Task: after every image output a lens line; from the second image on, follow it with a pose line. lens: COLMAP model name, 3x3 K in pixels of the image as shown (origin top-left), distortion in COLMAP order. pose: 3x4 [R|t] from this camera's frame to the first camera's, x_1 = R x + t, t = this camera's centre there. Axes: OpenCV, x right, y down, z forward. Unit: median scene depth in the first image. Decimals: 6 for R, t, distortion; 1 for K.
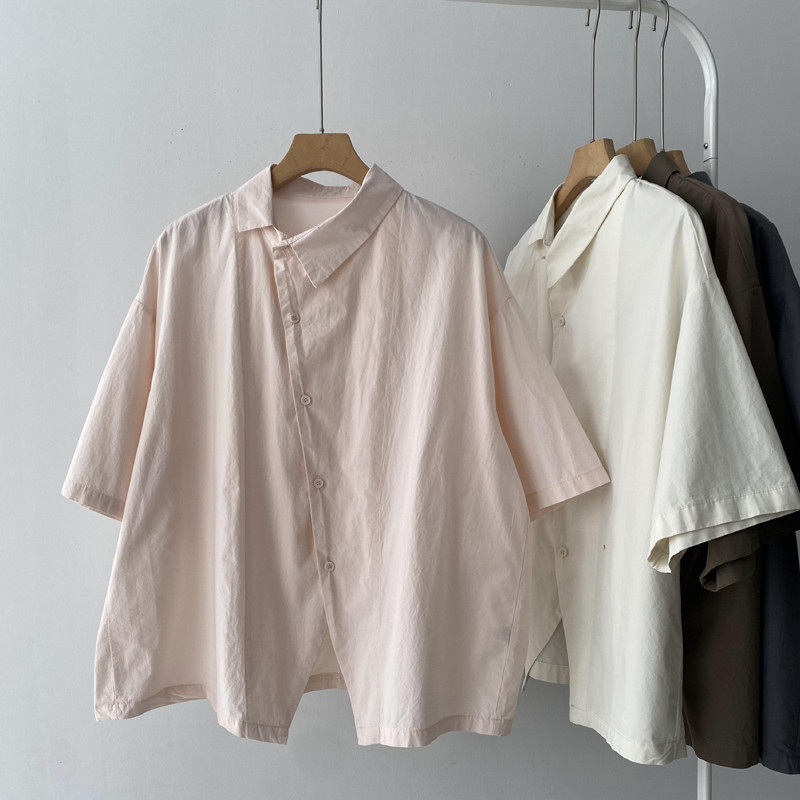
lens RADIAL K [[765.1, 0, 400.0], [0, 765.1, 400.0], [0, 0, 1]] dist [0.129727, -0.354221]
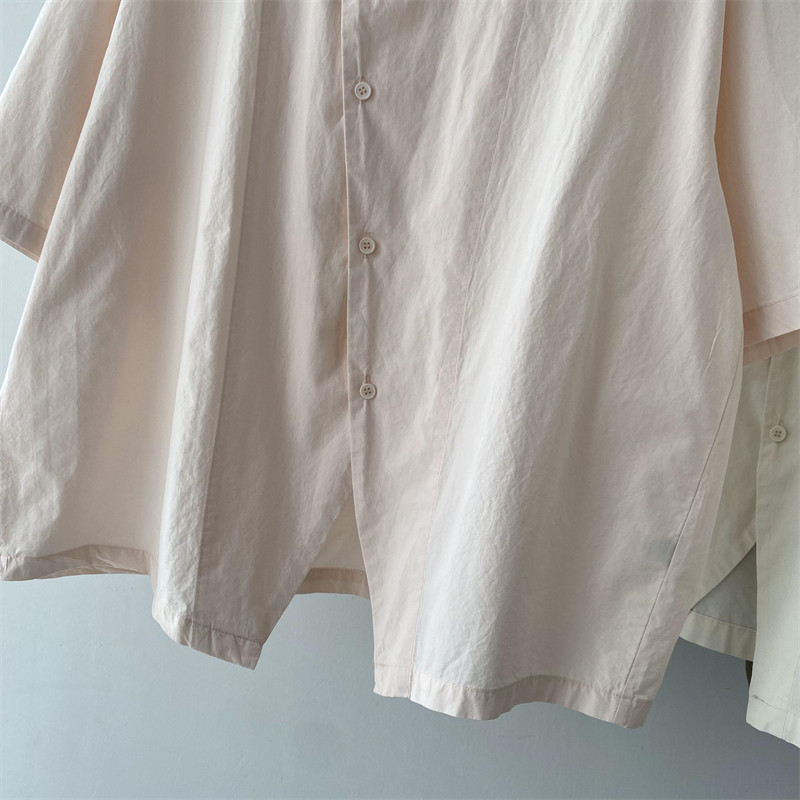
lens RADIAL K [[825.5, 0, 398.0], [0, 825.5, 371.9], [0, 0, 1]] dist [0.131450, -0.369286]
pose [[0.982170, 0.143247, -0.121749, 0.006036], [-0.134516, 0.987901, 0.077177, 0.155321], [0.131331, -0.059424, 0.989556, 0.393281]]
